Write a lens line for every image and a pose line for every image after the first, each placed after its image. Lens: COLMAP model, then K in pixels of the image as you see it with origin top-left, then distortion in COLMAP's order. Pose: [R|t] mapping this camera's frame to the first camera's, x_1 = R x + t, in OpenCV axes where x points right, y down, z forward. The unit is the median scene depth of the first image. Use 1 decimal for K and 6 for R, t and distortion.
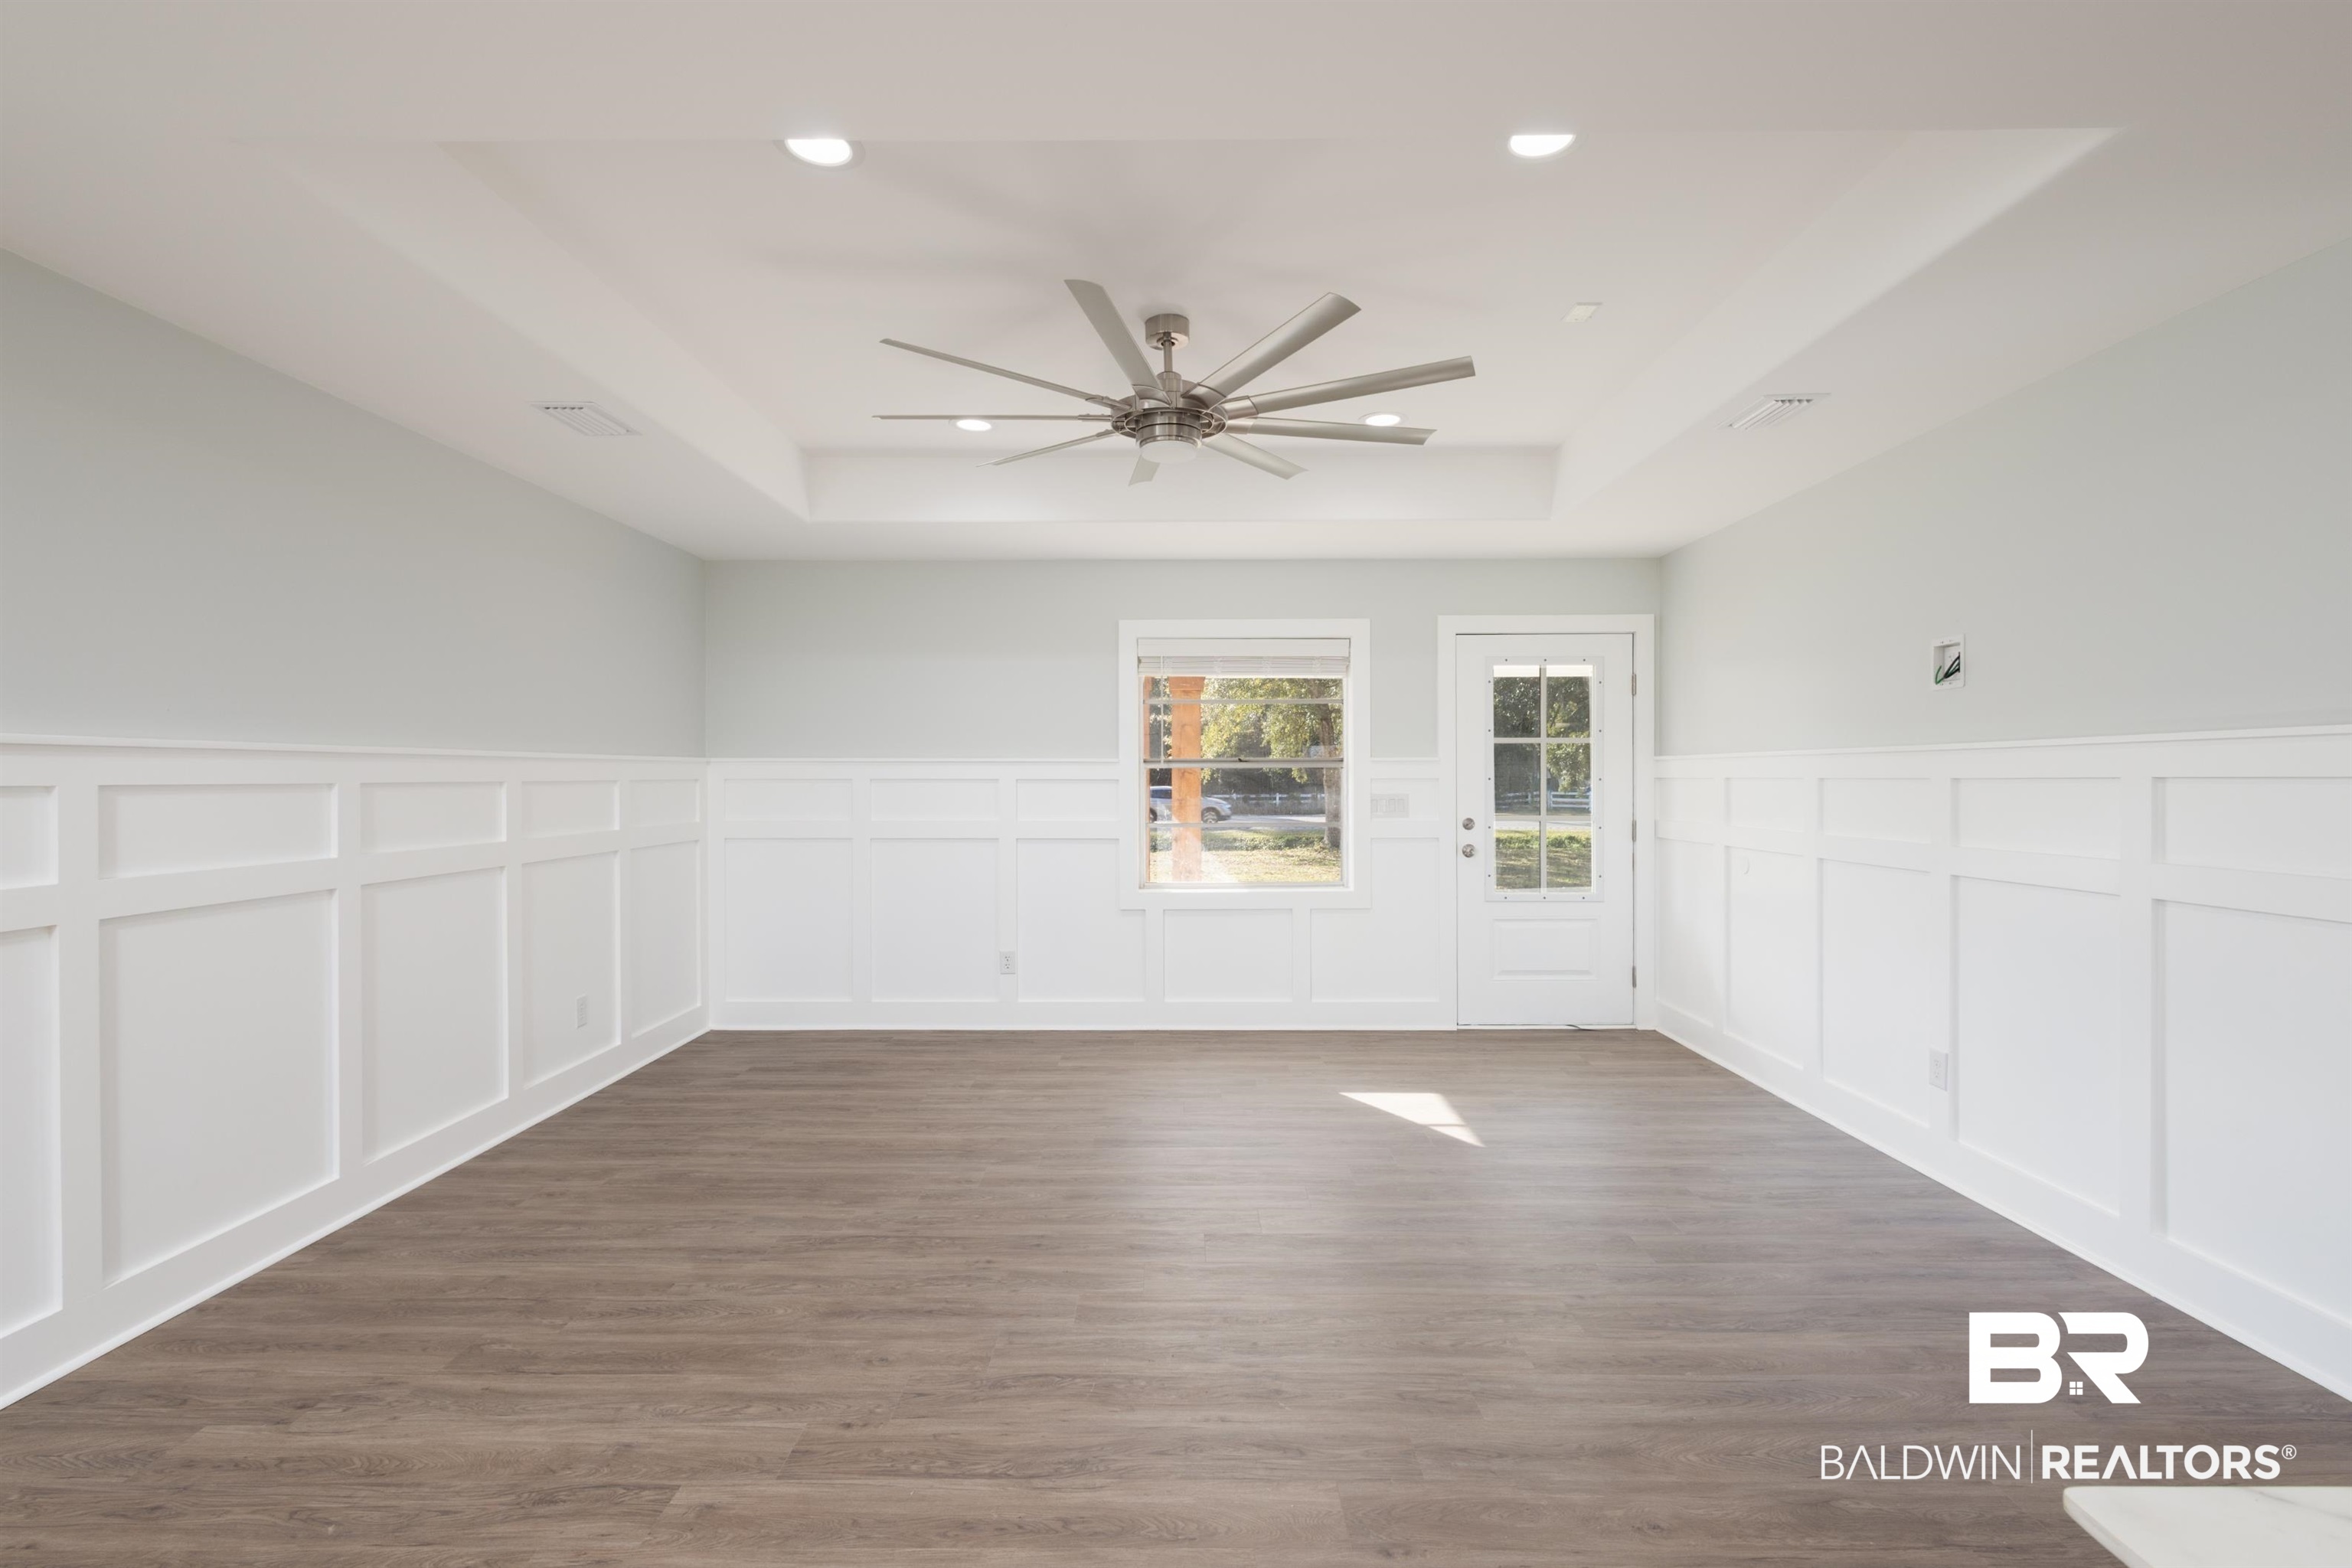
lens RADIAL K [[1077.4, 0, 1185.5], [0, 1077.4, 783.6], [0, 0, 1]] dist [0.003857, -0.000443]
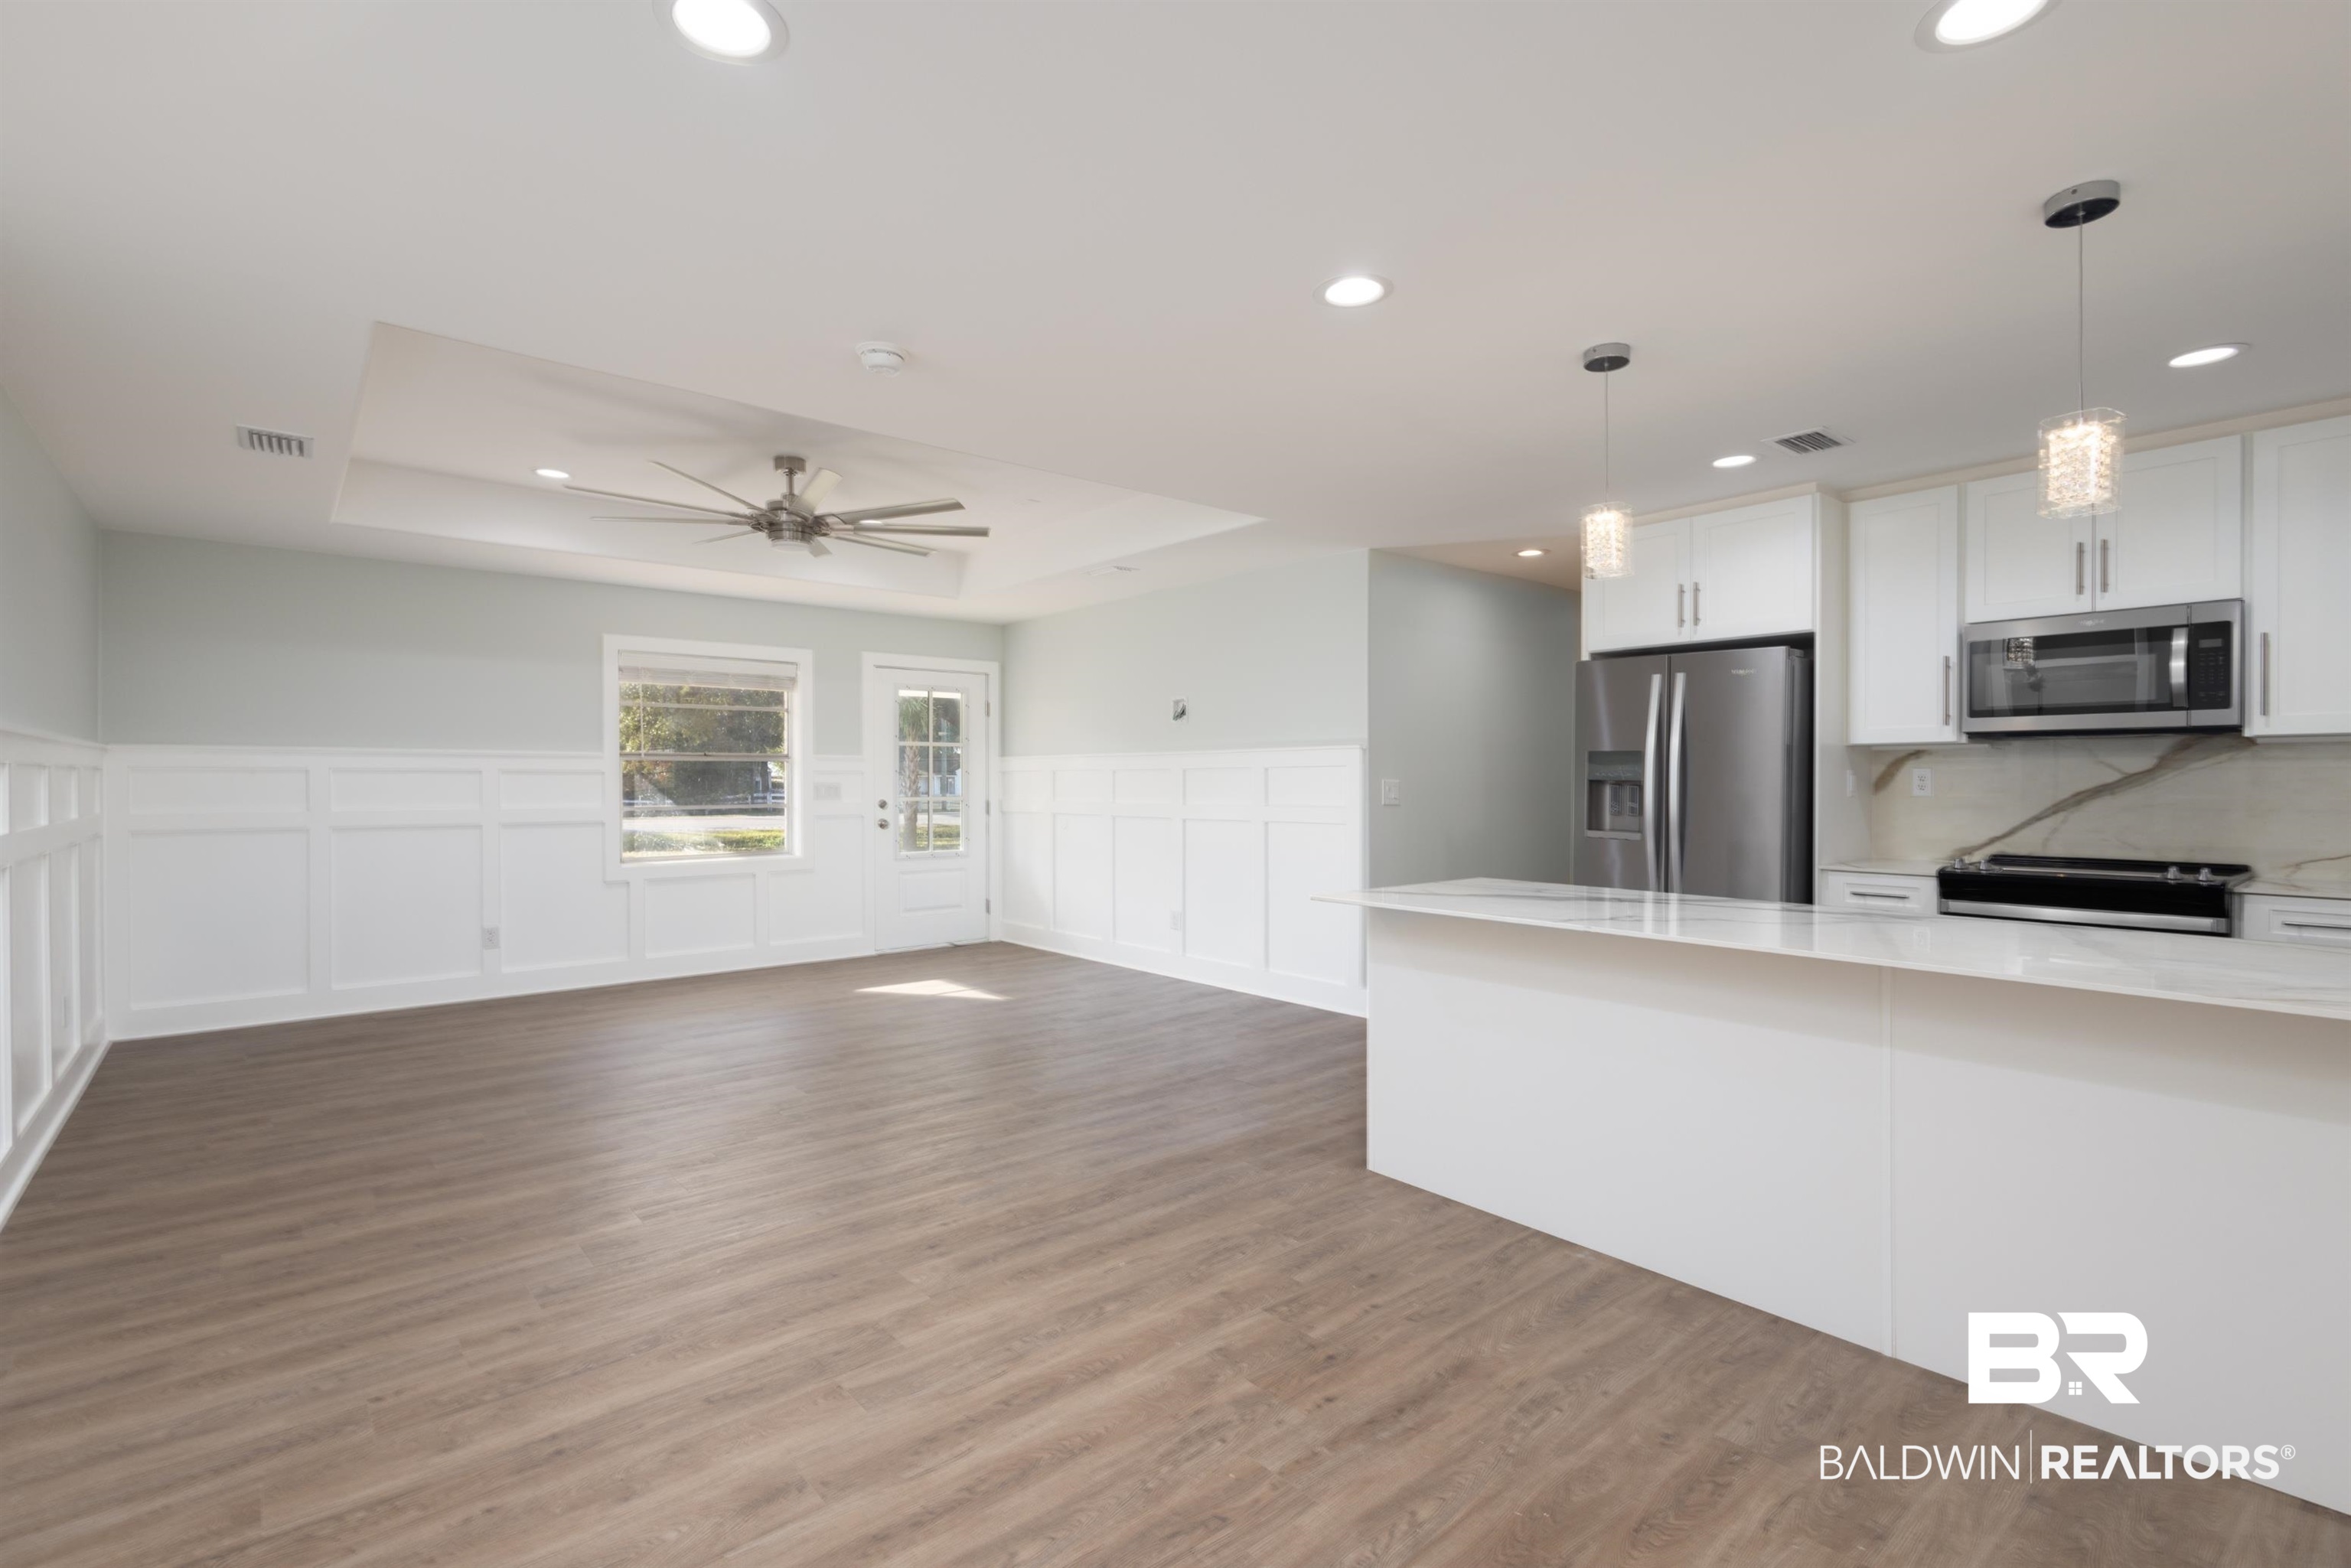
lens RADIAL K [[1076.9, 0, 1177.0], [0, 1076.9, 785.4], [0, 0, 1]] dist [0.003857, -0.000443]
pose [[0.758802, -0.003280, 0.651313, -0.352097], [0.003845, 0.999992, 0.000556, 0.013959], [-0.651310, 0.002083, 0.758809, -0.292299]]
